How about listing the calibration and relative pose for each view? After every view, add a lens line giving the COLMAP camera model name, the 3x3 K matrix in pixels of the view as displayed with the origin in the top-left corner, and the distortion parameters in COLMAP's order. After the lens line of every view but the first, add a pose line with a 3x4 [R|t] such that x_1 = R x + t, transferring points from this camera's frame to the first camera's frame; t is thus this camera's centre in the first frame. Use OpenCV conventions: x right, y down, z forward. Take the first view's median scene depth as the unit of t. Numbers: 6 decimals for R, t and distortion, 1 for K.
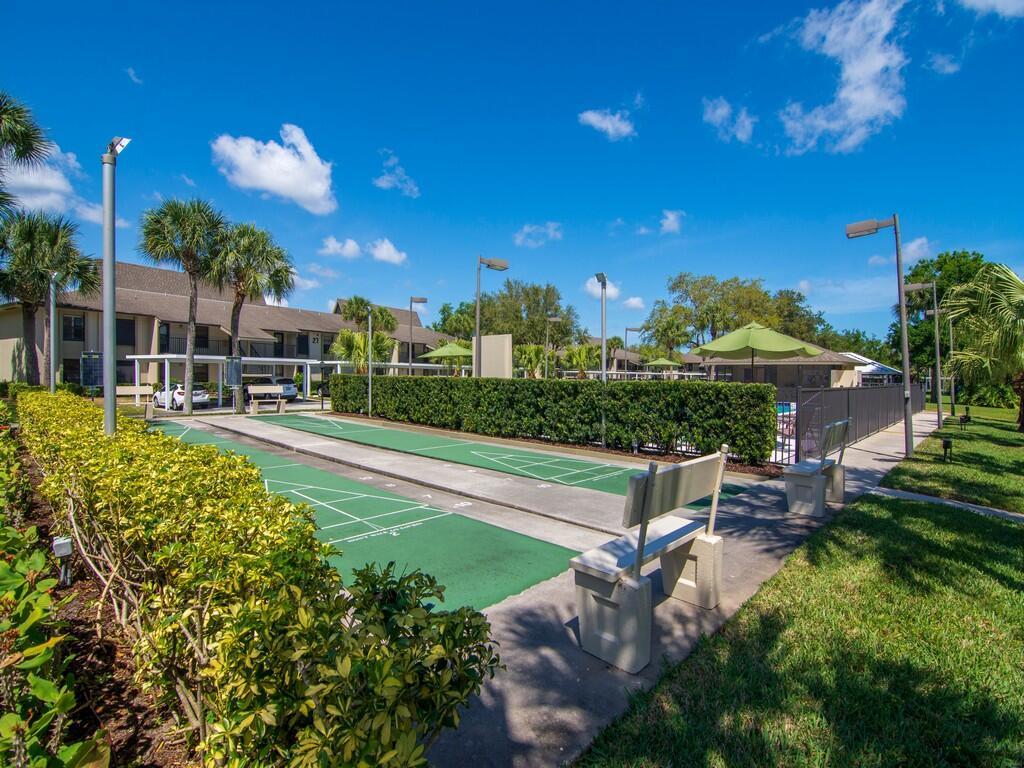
lens RADIAL K [[497.7, 0, 512.0], [0, 497.7, 384.0], [0, 0, 1]] dist [-0.005333, -0.015809]
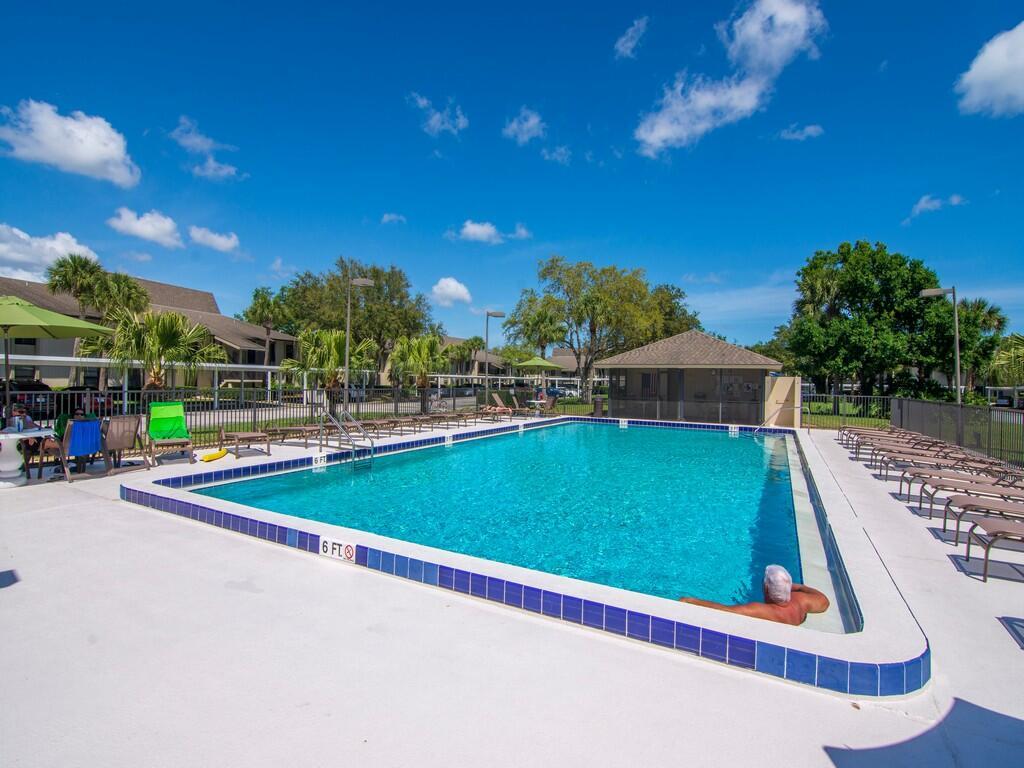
lens RADIAL K [[494.1, 0, 513.0], [0, 494.1, 372.8], [0, 0, 1]] dist [-0.012193, -0.000972]
pose [[0.962197, 0.008024, 0.272238, 0.043767], [-0.000007, 0.999567, -0.029438, -0.005447], [-0.272356, 0.028323, 0.961780, 0.188007]]
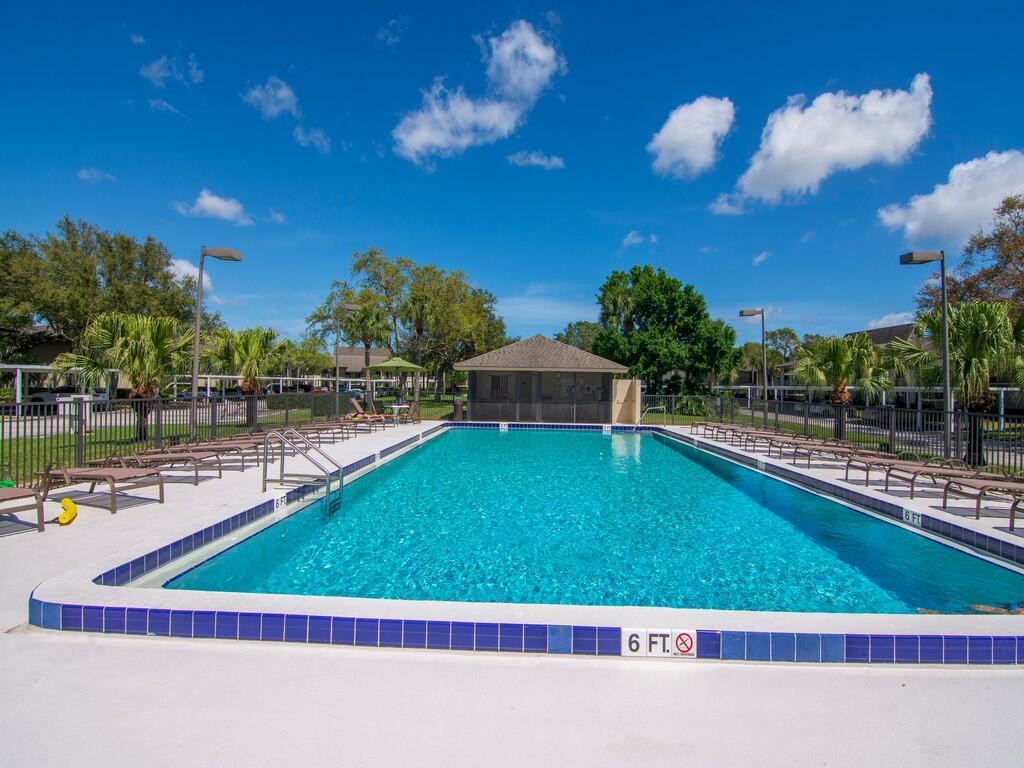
lens RADIAL K [[490.9, 0, 512.0], [0, 490.9, 384.0], [0, 0, 1]] dist [0.015653, -0.025615]
pose [[0.742854, -0.001385, 0.669452, -0.003091], [0.007189, 0.999957, -0.005909, -0.007647], [-0.669415, 0.009203, 0.742832, 0.235319]]
